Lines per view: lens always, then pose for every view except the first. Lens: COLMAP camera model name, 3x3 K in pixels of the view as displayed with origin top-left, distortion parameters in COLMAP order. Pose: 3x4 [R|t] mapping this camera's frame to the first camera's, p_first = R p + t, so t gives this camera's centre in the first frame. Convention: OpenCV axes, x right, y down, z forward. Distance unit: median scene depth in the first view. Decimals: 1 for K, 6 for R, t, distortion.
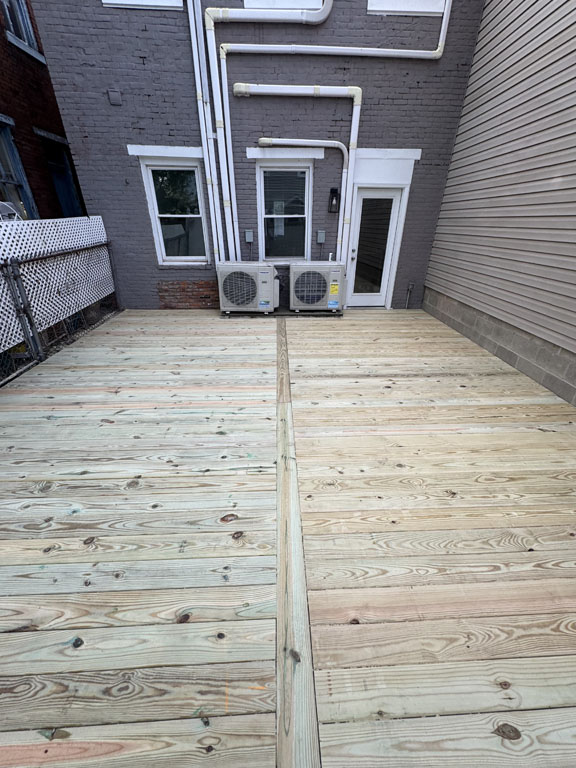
lens RADIAL K [[303.5, 0, 300.7], [0, 303.5, 384.3], [0, 0, 1]] dist [-0.005215, 0.001187]
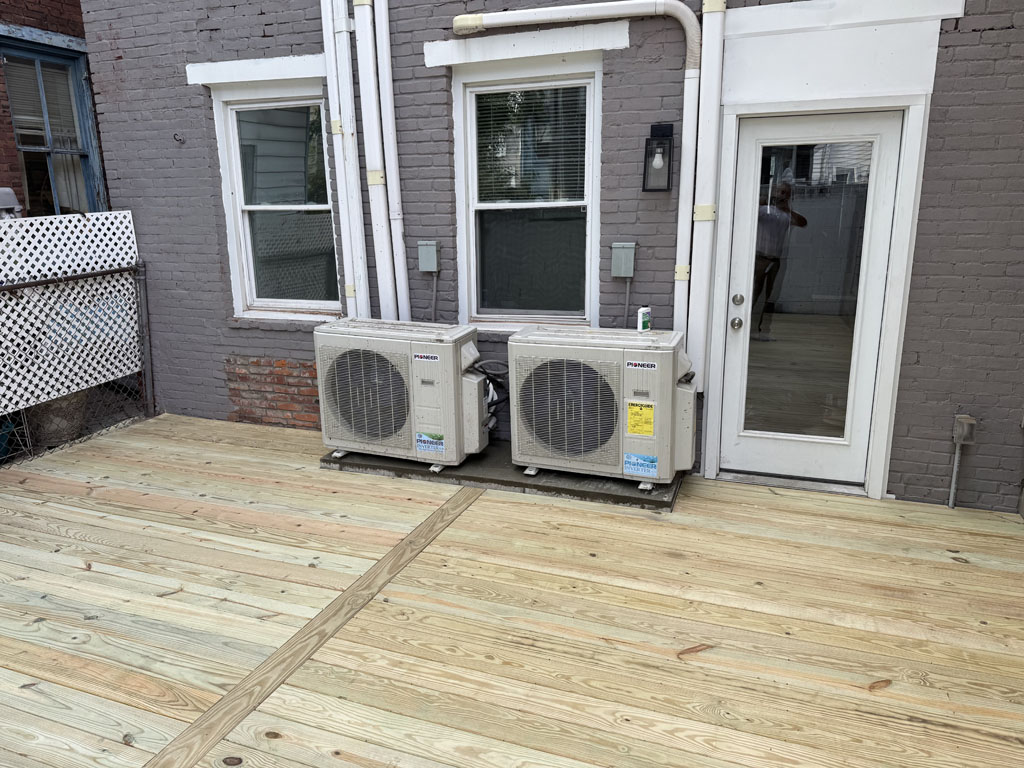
lens RADIAL K [[730.2, 0, 508.1], [0, 730.2, 380.4], [0, 0, 1]] dist [0.051510, -0.063821]
pose [[0.915735, 0.075719, -0.394584, 0.320946], [-0.172801, 0.960835, -0.216650, -0.196613], [0.362726, 0.266578, 0.892954, 0.332016]]
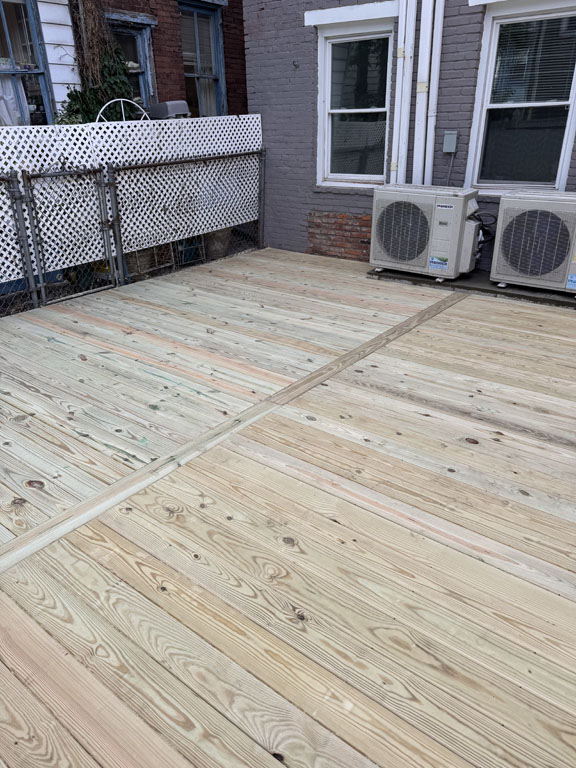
lens RADIAL K [[547.6, 0, 291.0], [0, 547.6, 387.8], [0, 0, 1]] dist [0.051510, -0.063821]
pose [[0.760991, 0.262791, -0.593156, 0.385518], [-0.290396, 0.955558, 0.050784, -0.022013], [0.580141, 0.133604, 0.803484, 0.075193]]
